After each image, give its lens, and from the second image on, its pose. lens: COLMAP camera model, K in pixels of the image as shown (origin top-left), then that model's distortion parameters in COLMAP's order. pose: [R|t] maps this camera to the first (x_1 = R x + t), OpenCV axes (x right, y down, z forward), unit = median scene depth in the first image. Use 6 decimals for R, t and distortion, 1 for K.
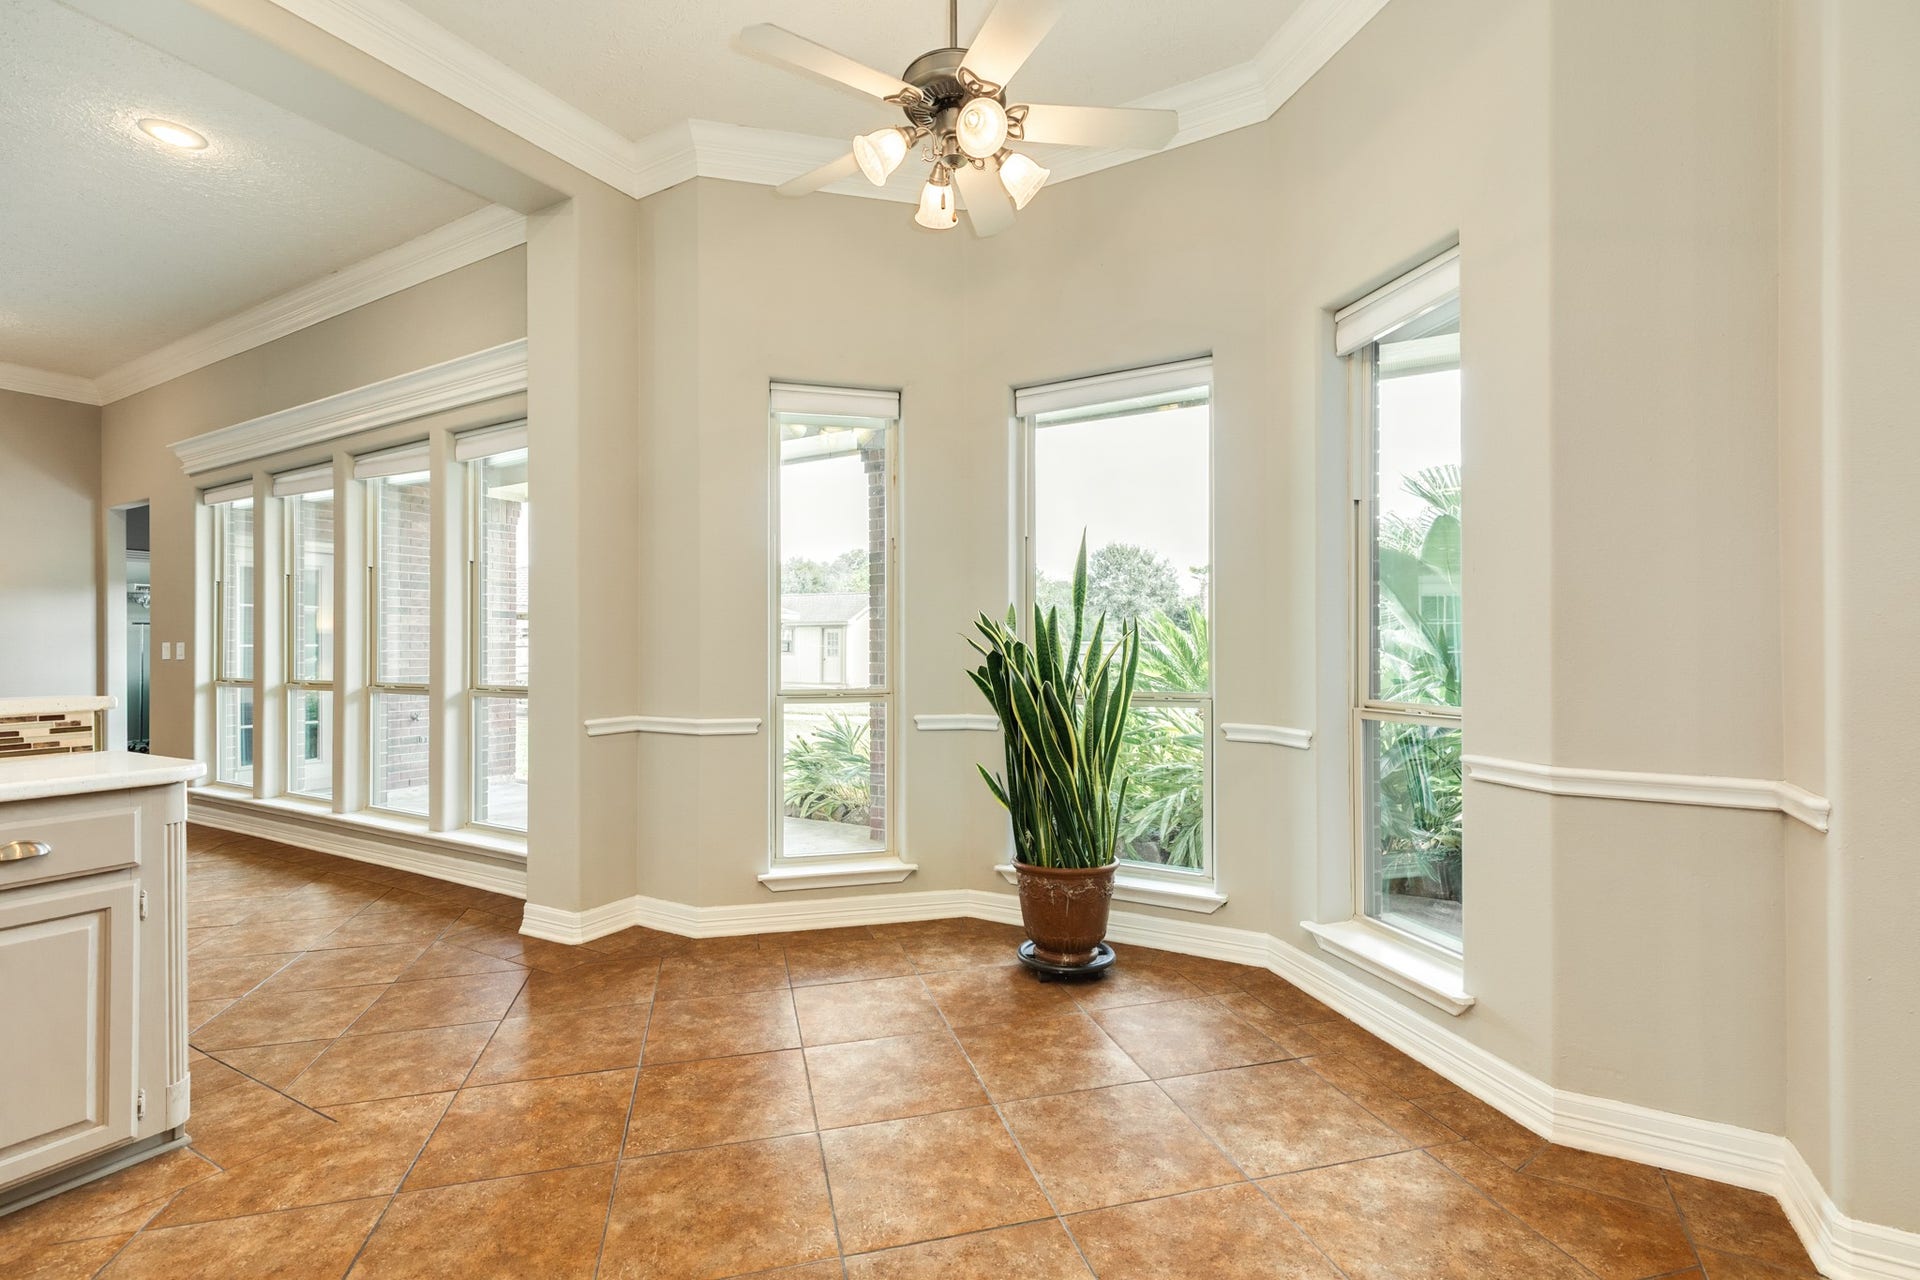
lens RADIAL K [[866.3, 0, 956.2], [0, 866.3, 642.5], [0, 0, 1]] dist [0.003813, 0.000599]
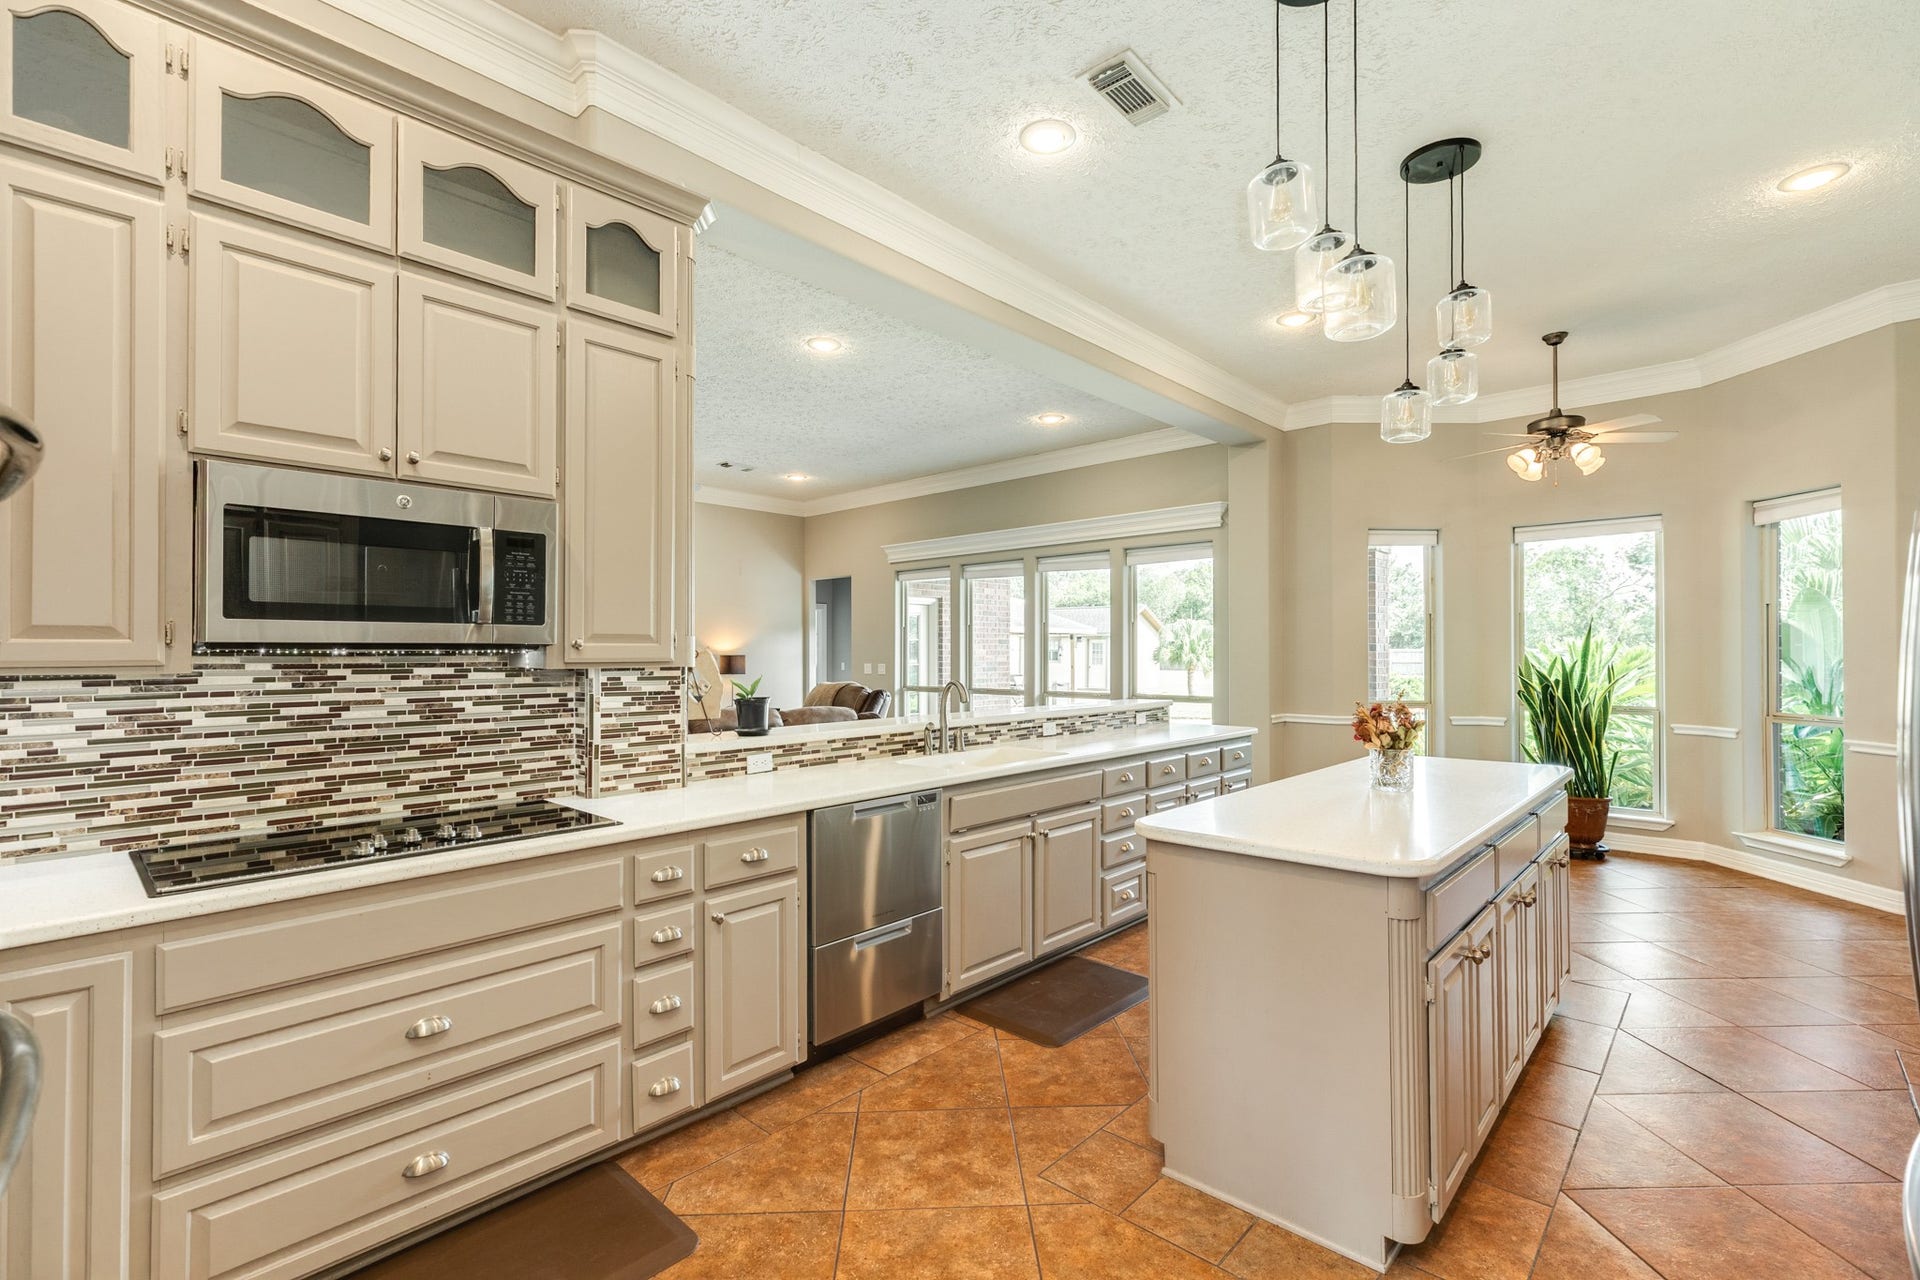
lens RADIAL K [[866.3, 0, 959.0], [0, 866.3, 644.3], [0, 0, 1]] dist [0.003813, 0.000599]
pose [[0.971299, -0.000733, -0.237862, -0.618700], [-0.000344, 0.999990, -0.004488, -0.055031], [0.237863, 0.004441, 0.971289, -0.968765]]
